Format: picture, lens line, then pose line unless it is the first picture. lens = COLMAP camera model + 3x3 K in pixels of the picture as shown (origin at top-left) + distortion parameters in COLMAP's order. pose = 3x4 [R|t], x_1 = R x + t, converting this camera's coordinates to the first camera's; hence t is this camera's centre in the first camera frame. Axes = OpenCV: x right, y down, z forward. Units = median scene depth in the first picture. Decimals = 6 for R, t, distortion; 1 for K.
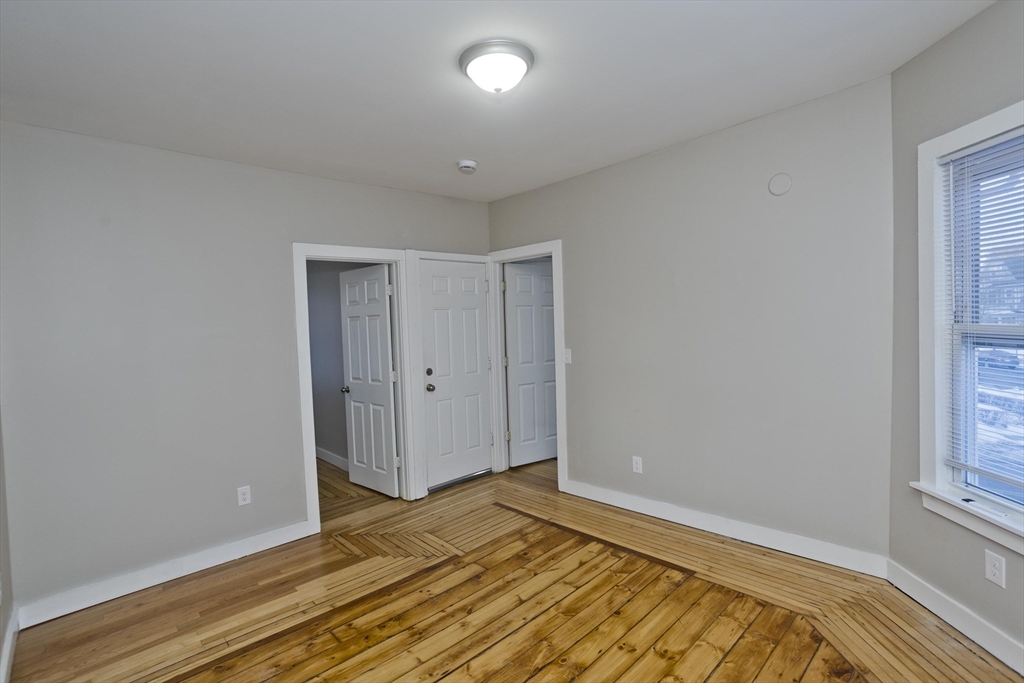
lens RADIAL K [[487.2, 0, 512.0], [0, 487.2, 341.5], [0, 0, 1]] dist [-0.052556, 0.031818]
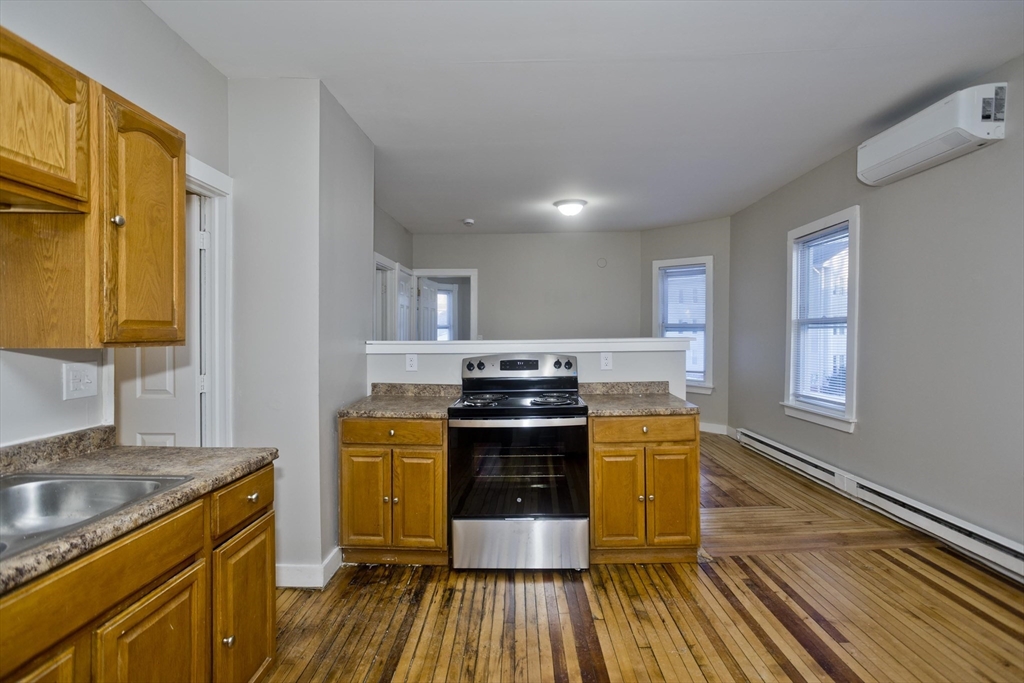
lens RADIAL K [[490.7, 0, 513.8], [0, 490.7, 334.7], [0, 0, 1]] dist [-0.054040, 0.032478]
pose [[0.701343, 0.031421, 0.712131, -1.595823], [0.002079, 0.998934, -0.046123, 0.145700], [-0.712821, 0.033828, 0.700530, -0.401263]]
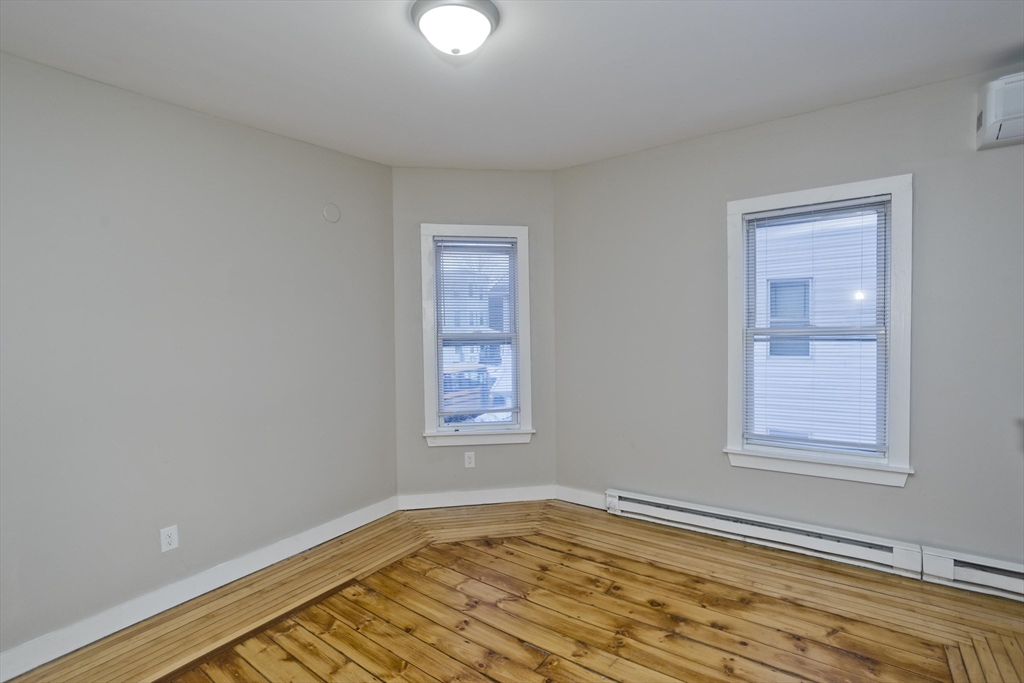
lens RADIAL K [[490.7, 0, 513.8], [0, 490.7, 334.7], [0, 0, 1]] dist [-0.054040, 0.032478]
pose [[-0.185485, 0.015987, 0.982517, -0.742955], [0.063849, 0.997951, -0.004184, -0.005885], [-0.980570, 0.061957, -0.186126, 0.895818]]
